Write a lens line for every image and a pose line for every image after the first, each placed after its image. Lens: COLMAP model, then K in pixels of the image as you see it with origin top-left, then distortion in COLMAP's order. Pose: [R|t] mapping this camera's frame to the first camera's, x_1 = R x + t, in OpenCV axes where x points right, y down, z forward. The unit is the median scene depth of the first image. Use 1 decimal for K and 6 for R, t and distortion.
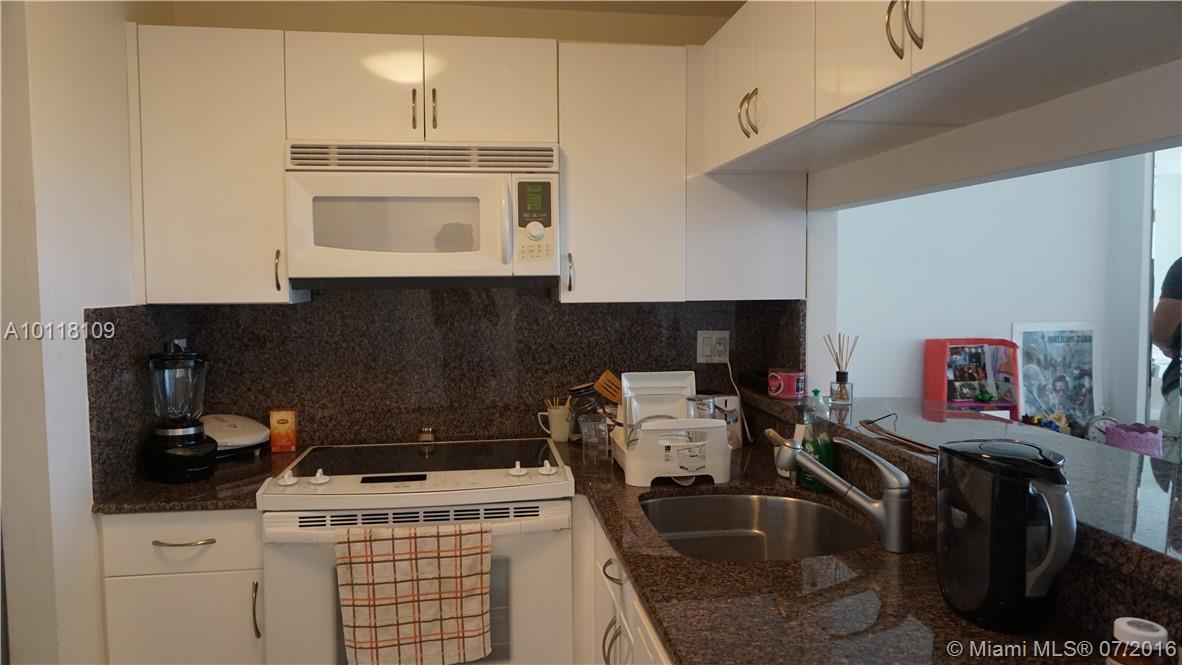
lens RADIAL K [[793.4, 0, 591.0], [0, 793.4, 332.5], [0, 0, 1]] dist [-0.049579, 0.038038]
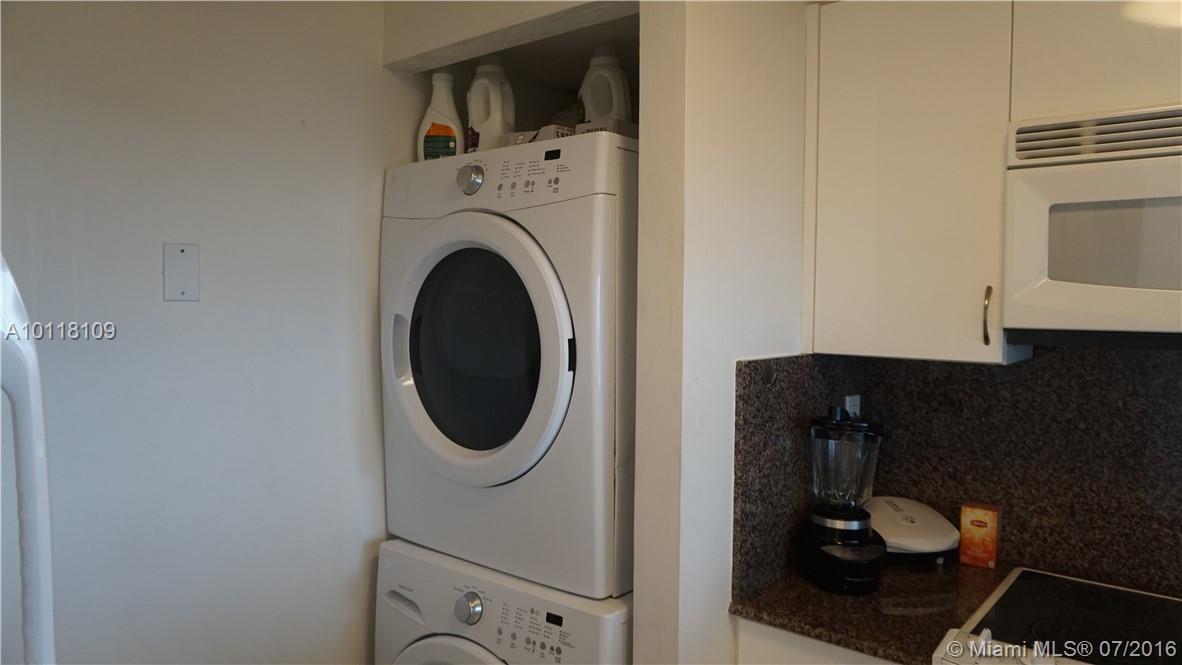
lens RADIAL K [[793.4, 0, 591.0], [0, 793.4, 332.5], [0, 0, 1]] dist [-0.049579, 0.038038]
pose [[0.672999, 0.041677, -0.738468, -0.108639], [-0.060801, 0.998149, 0.000922, -0.038432], [0.737140, 0.044279, 0.674288, 0.250025]]
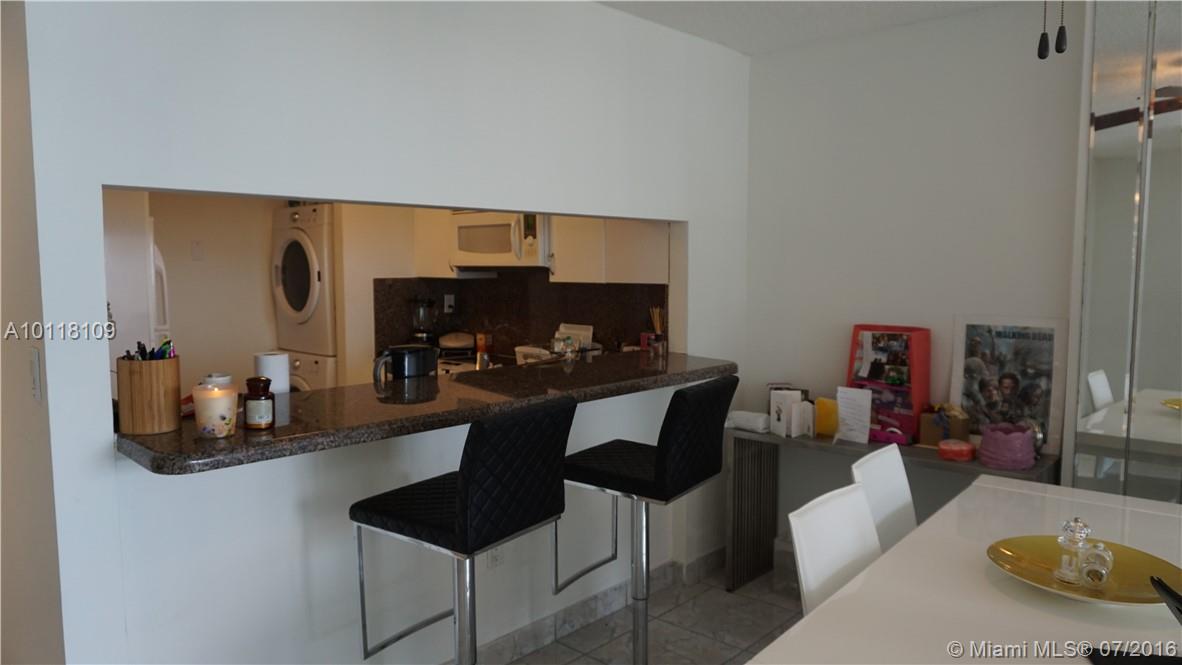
lens RADIAL K [[793.4, 0, 591.0], [0, 793.4, 332.5], [0, 0, 1]] dist [-0.049579, 0.038038]
pose [[0.623880, 0.074924, -0.777920, 1.275315], [-0.054923, 0.997136, 0.051990, -0.020370], [0.779588, 0.010290, 0.626208, -0.011772]]
